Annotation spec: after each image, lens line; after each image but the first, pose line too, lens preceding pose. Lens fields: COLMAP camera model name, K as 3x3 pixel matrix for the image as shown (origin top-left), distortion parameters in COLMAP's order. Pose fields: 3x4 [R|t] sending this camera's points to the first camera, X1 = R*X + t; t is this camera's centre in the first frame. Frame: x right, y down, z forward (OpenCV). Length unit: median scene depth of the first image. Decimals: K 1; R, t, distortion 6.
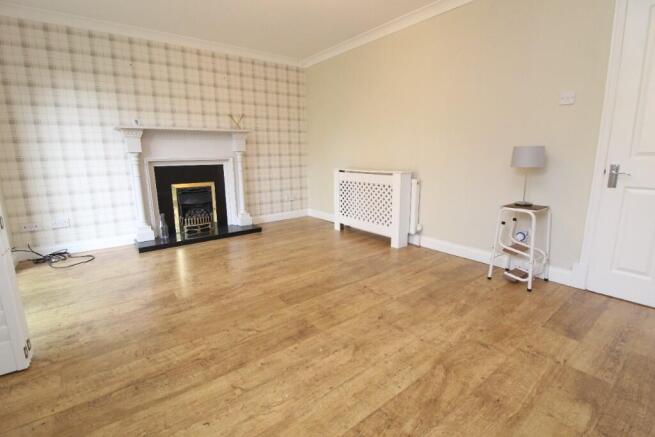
lens RADIAL K [[306.3, 0, 325.5], [0, 306.3, 215.6], [0, 0, 1]] dist [-0.012436, -0.004360]
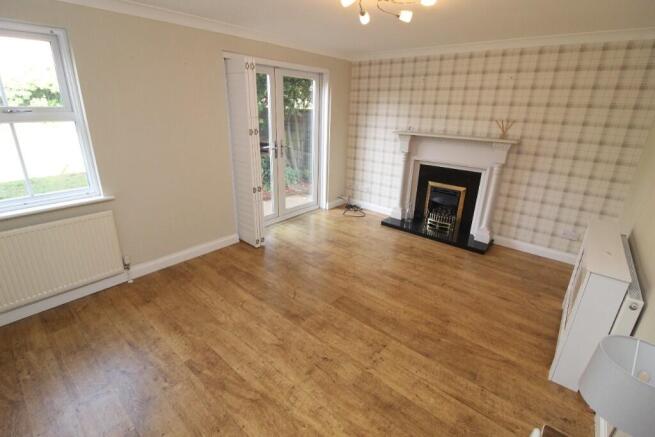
lens RADIAL K [[306.3, 0, 325.9], [0, 306.3, 217.2], [0, 0, 1]] dist [-0.012436, -0.004360]
pose [[0.189118, 0.352745, -0.916409, 0.828102], [-0.215014, 0.925478, 0.311864, -0.392974], [0.958125, 0.138062, 0.250870, 0.543985]]
